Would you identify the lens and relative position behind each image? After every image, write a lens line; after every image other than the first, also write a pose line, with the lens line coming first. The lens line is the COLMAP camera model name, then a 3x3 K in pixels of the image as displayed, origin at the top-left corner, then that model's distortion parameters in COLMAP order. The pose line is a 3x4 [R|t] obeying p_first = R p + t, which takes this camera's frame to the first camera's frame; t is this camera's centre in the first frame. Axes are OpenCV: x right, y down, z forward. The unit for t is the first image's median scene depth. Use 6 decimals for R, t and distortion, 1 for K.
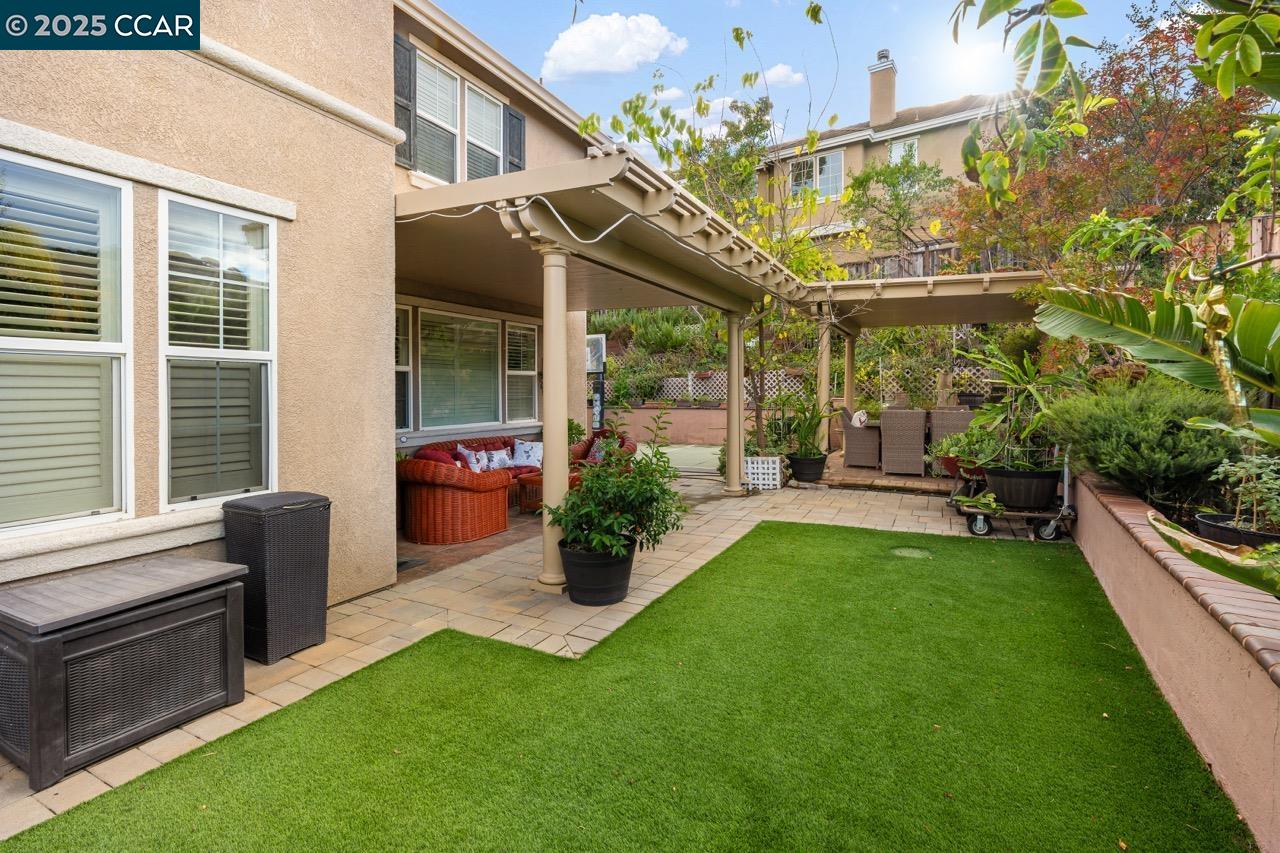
lens RADIAL K [[584.8, 0, 638.3], [0, 584.8, 407.9], [0, 0, 1]] dist [-0.001469, 0.000093]
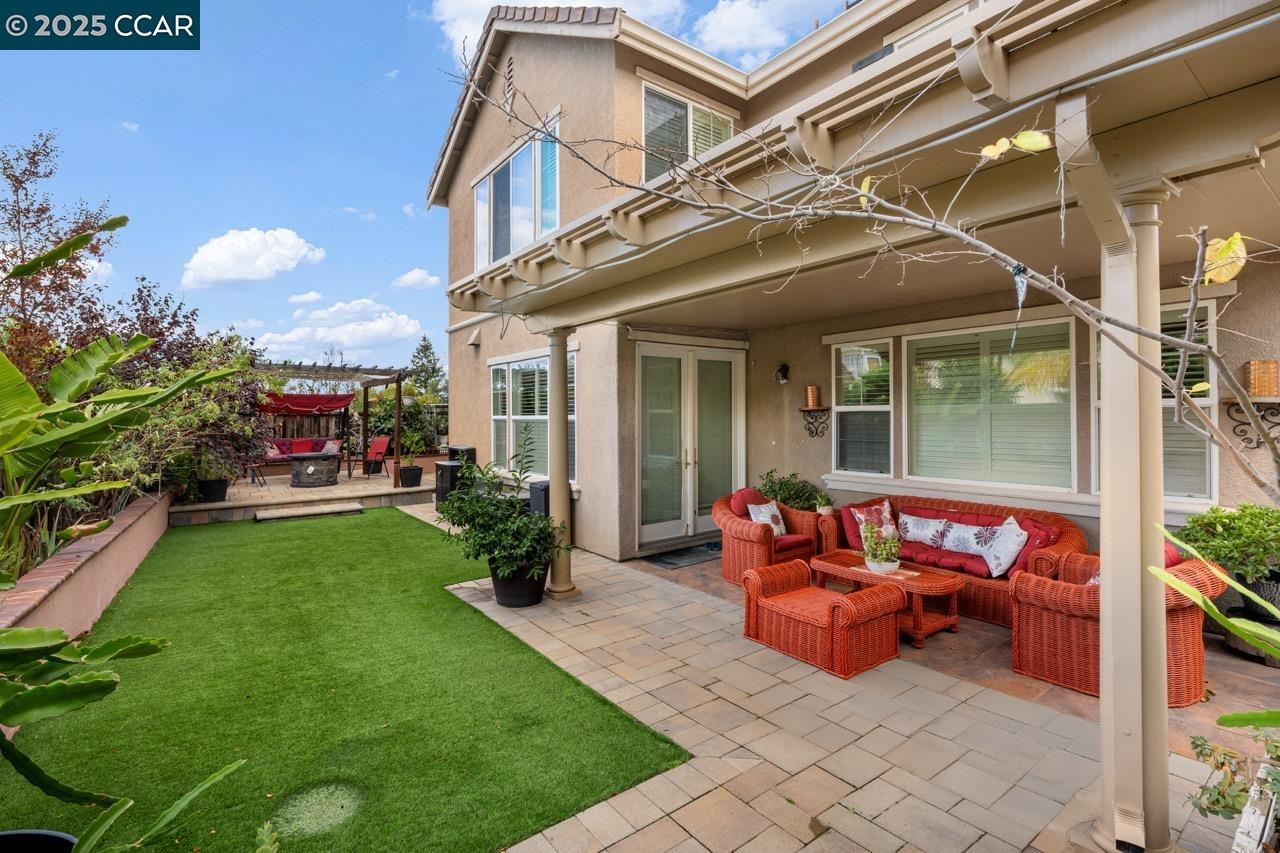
lens RADIAL K [[590.1, 0, 657.9], [0, 590.1, 377.9], [0, 0, 1]] dist [-0.002429, 0.000247]
pose [[-0.423201, -0.052582, -0.904509, 0.506622], [-0.017662, 0.998604, -0.049788, -0.053319], [0.905864, -0.005095, -0.423539, 0.926963]]
